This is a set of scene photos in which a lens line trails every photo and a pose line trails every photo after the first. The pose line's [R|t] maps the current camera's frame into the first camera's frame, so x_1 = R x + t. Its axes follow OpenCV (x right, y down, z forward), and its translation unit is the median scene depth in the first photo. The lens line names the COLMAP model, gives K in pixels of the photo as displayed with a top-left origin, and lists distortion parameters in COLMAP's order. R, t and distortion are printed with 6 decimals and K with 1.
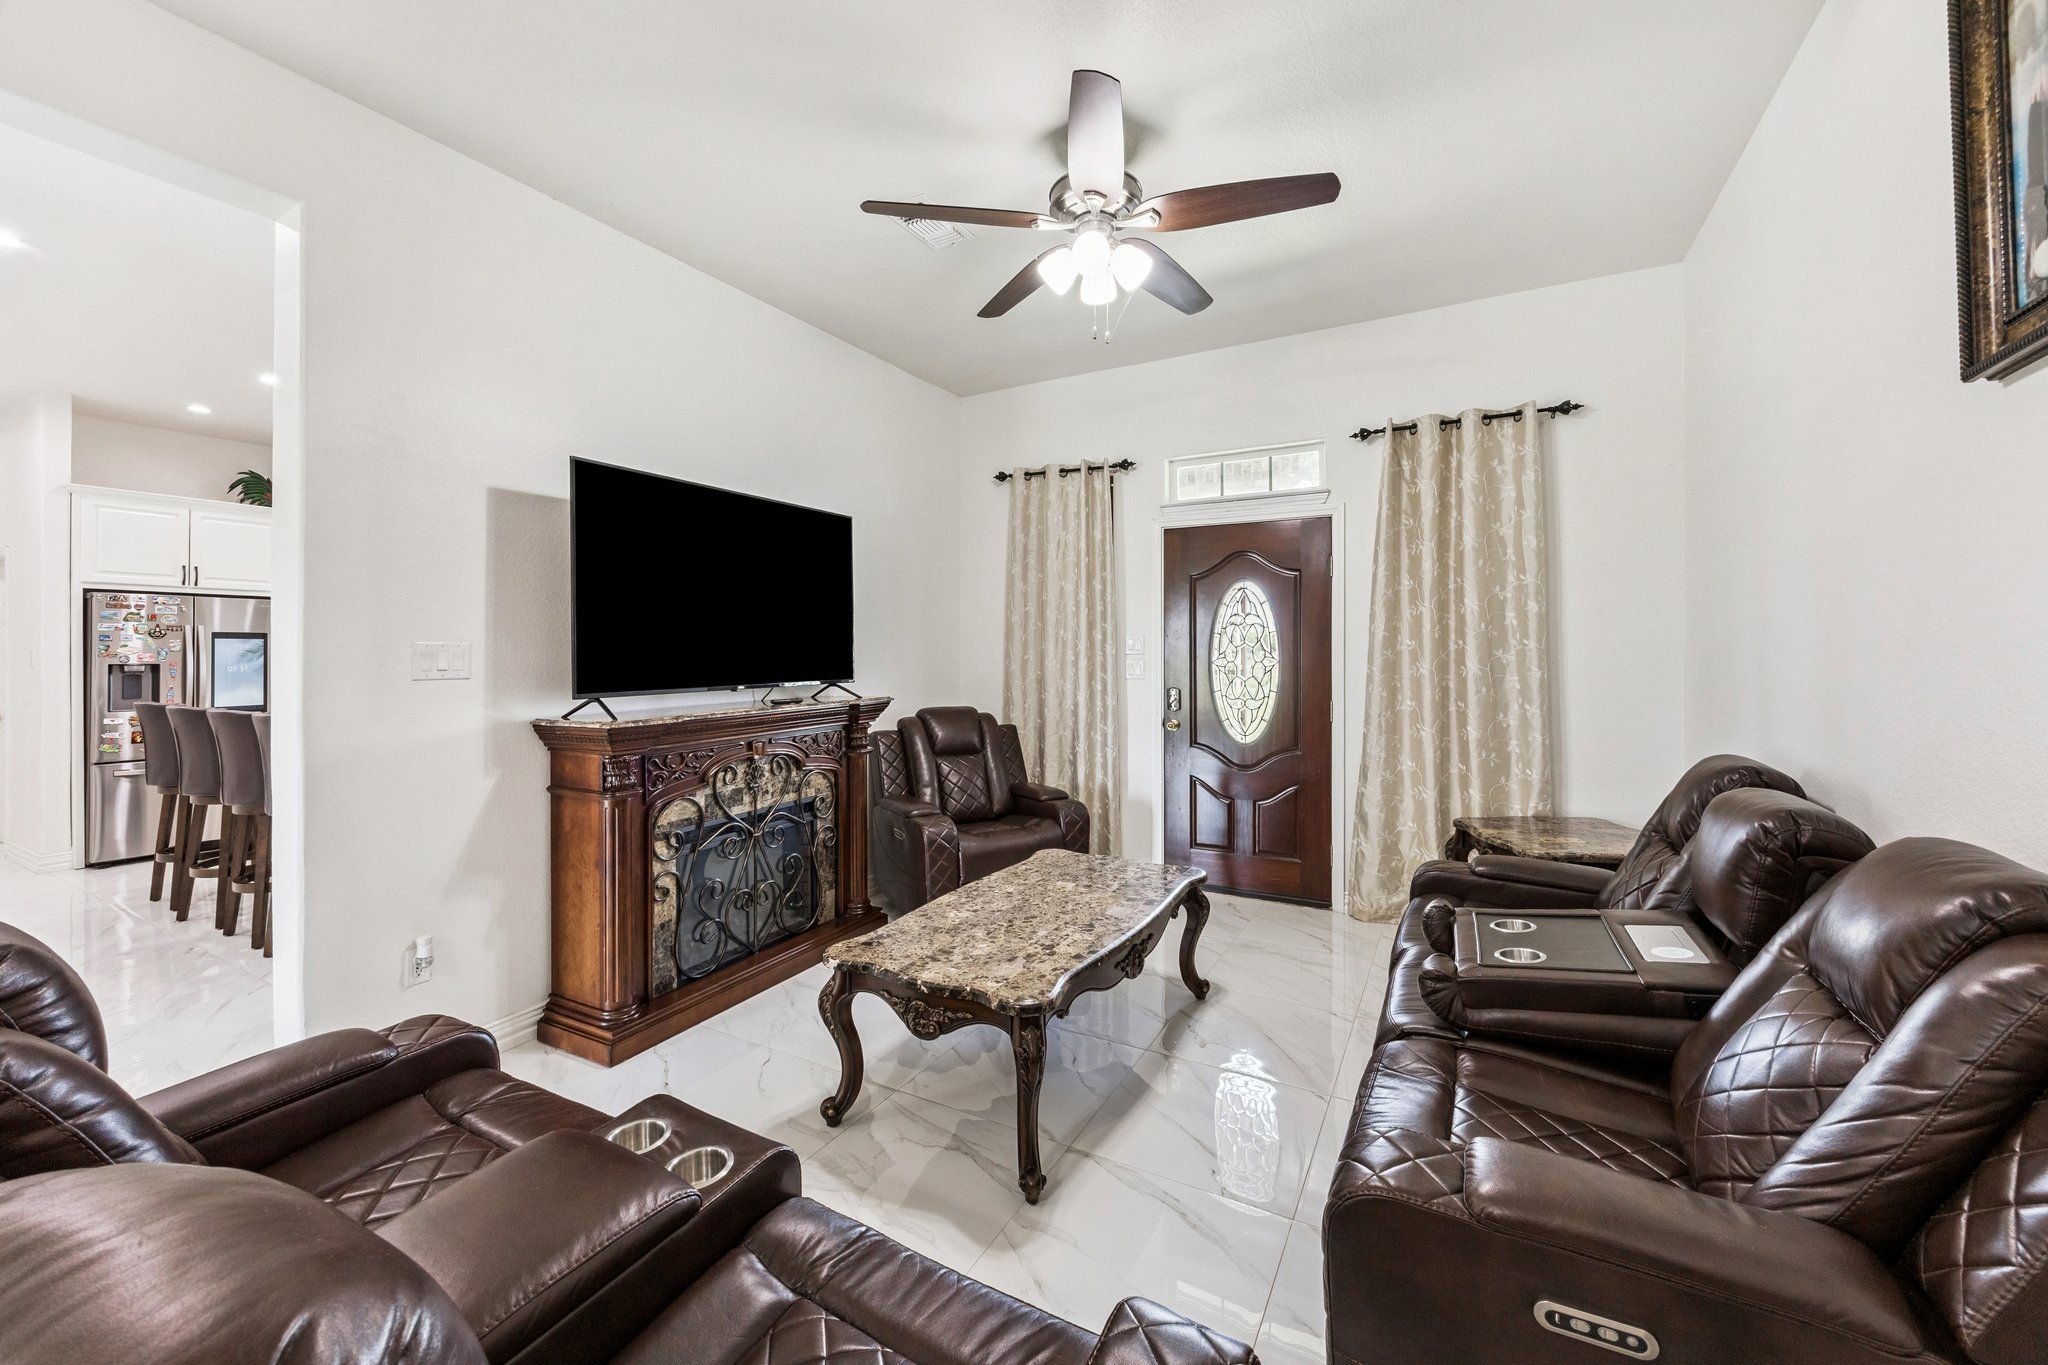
lens RADIAL K [[792.6, 0, 1003.1], [0, 792.6, 644.7], [0, 0, 1]] dist [-0.001134, 0.000284]
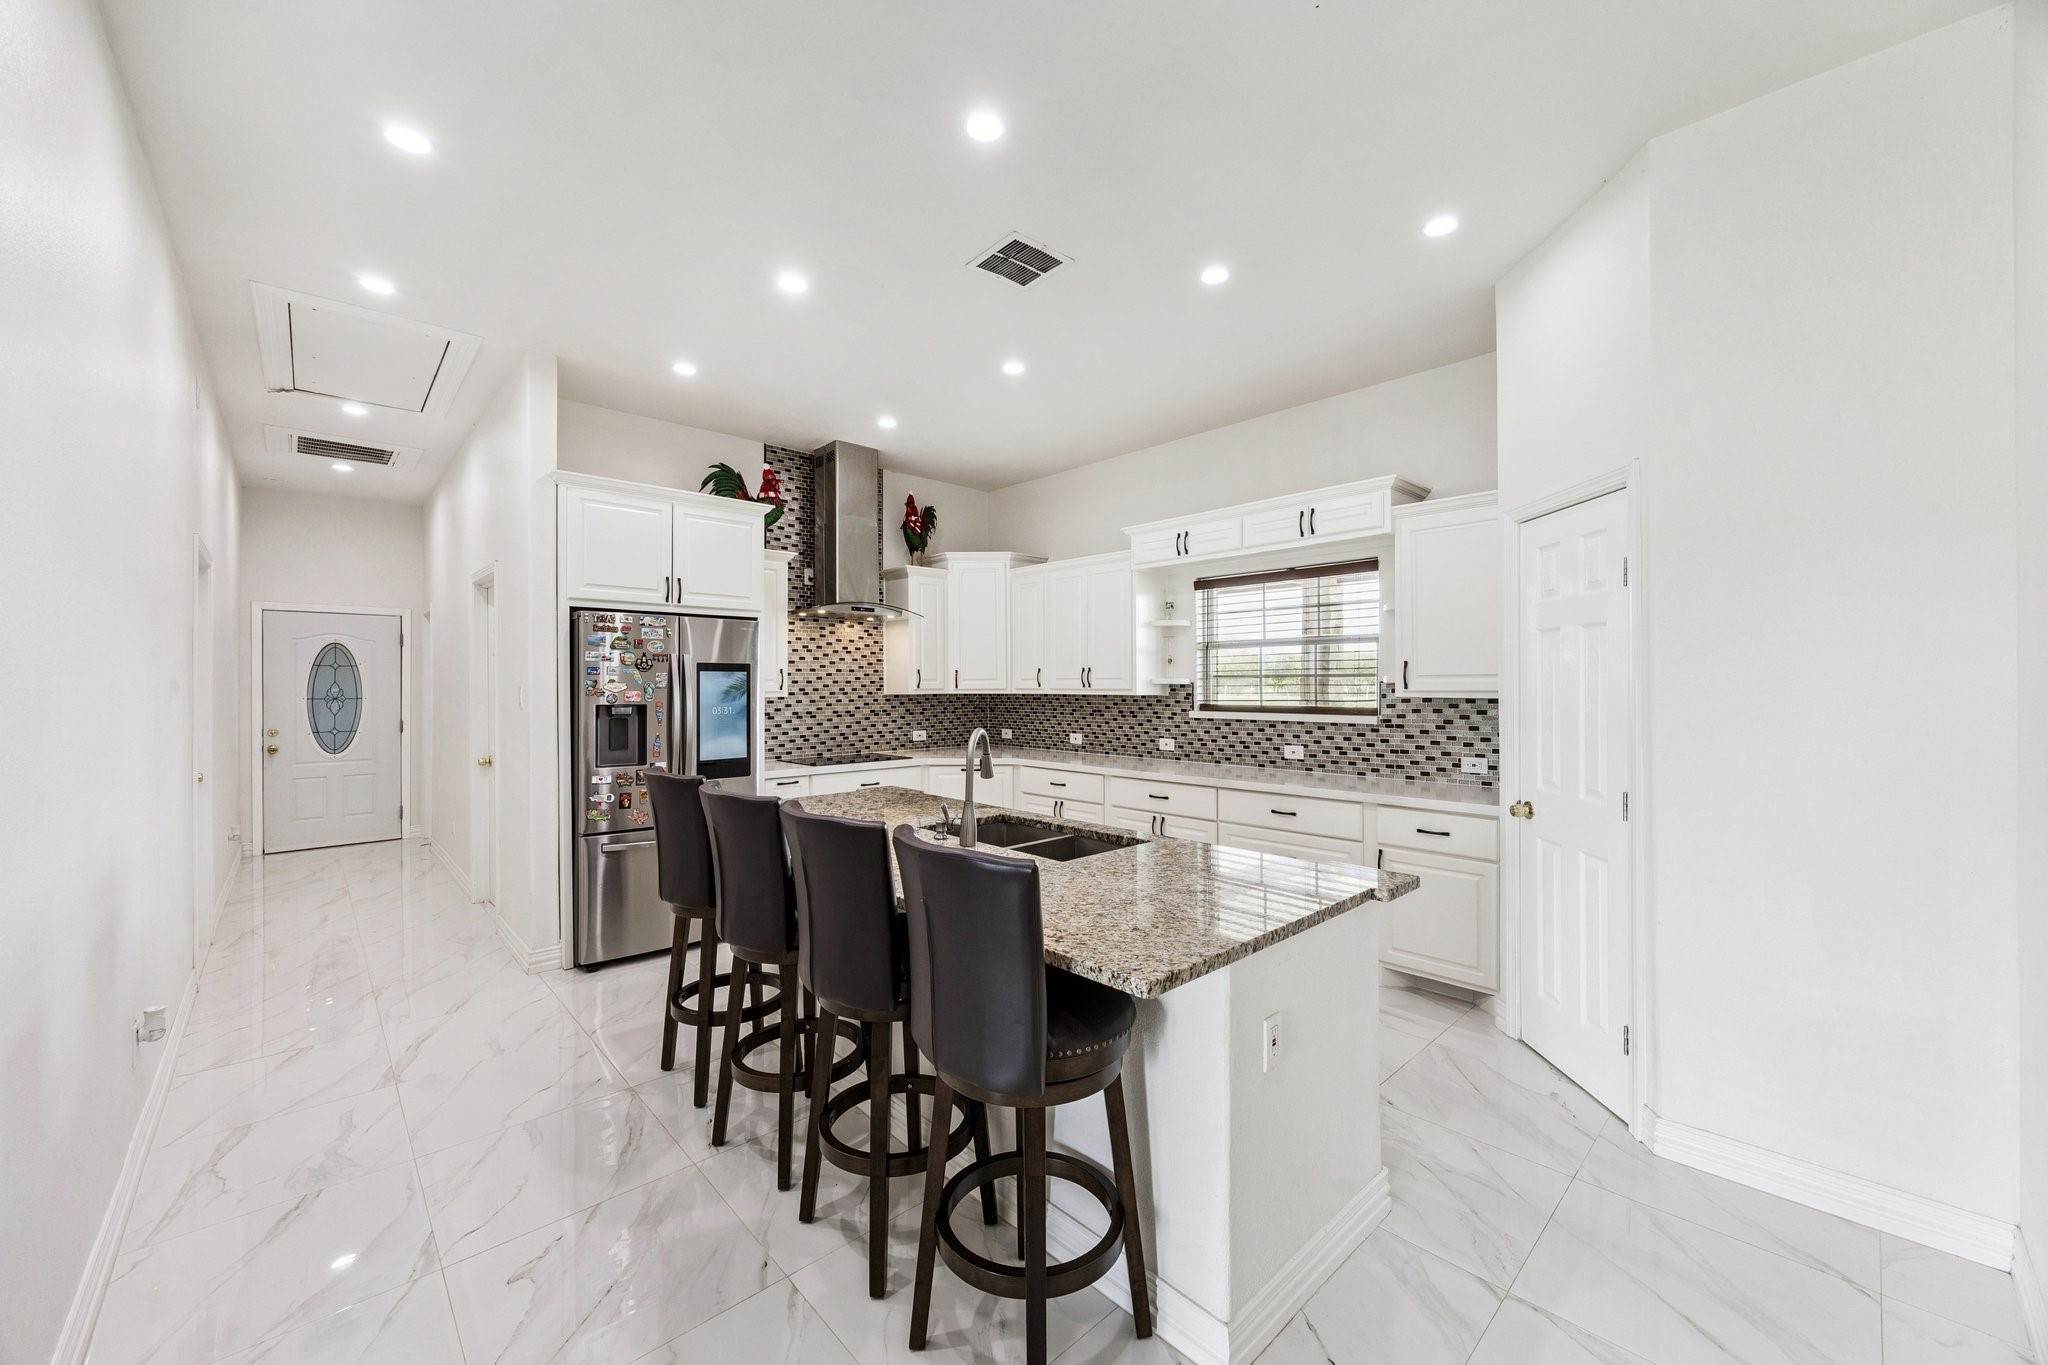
lens RADIAL K [[792.6, 0, 1029.2], [0, 792.6, 681.8], [0, 0, 1]] dist [-0.001134, 0.000284]
pose [[0.954495, -0.001263, -0.298225, -0.489220], [0.002560, 0.999989, 0.003959, 0.000298], [0.298217, -0.004542, 0.954487, 0.384472]]
